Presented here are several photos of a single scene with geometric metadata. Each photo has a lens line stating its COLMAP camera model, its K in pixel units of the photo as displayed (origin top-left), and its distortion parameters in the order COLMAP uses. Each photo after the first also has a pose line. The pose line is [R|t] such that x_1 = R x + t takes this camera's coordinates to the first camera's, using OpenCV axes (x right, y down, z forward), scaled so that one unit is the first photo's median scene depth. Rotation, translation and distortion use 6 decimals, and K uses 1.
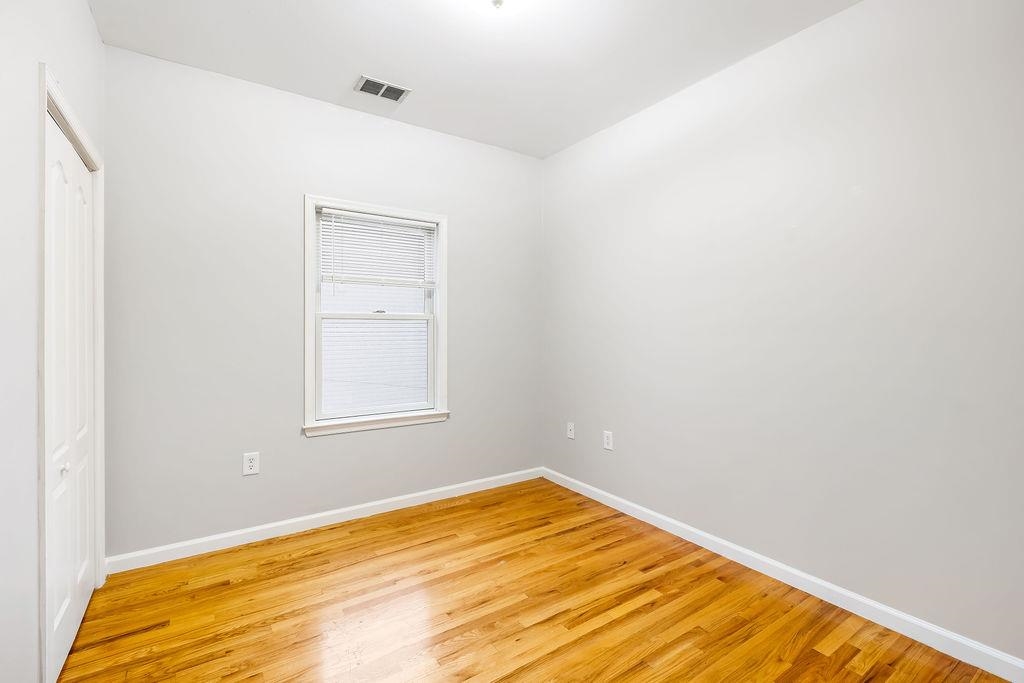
lens RADIAL K [[459.5, 0, 513.0], [0, 459.5, 329.7], [0, 0, 1]] dist [0.000101, -0.000401]
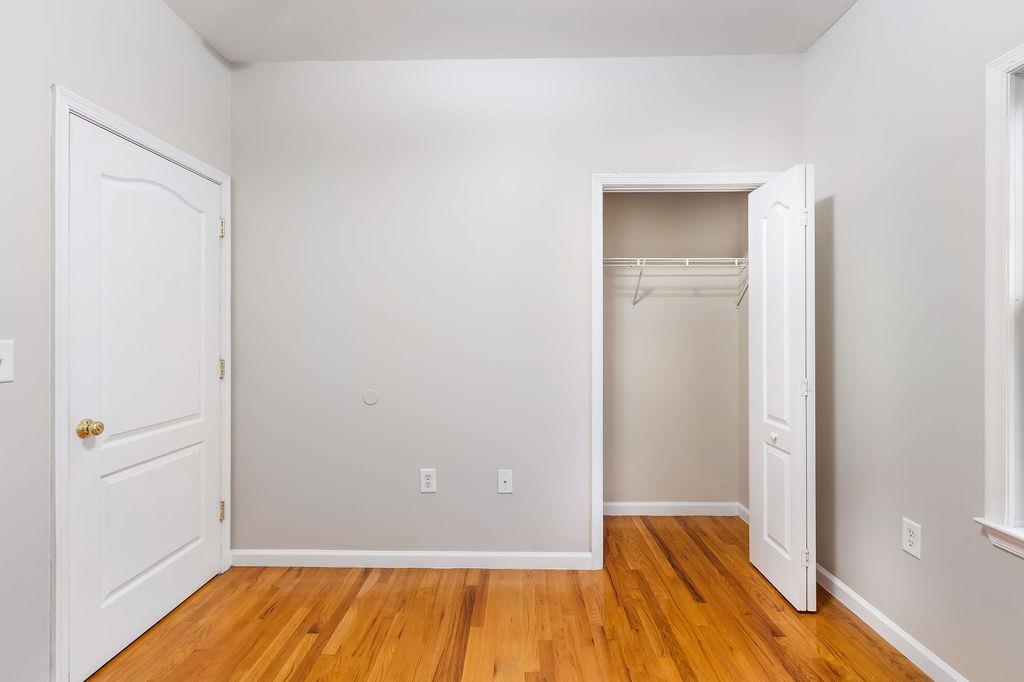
lens RADIAL K [[459.5, 0, 513.0], [0, 459.5, 329.2], [0, 0, 1]] dist [0.000101, -0.000401]
pose [[-0.574041, -0.000003, -0.818827, 0.403652], [0.004318, 0.999986, -0.003031, -0.003029], [0.818815, -0.005275, -0.574033, 1.309066]]
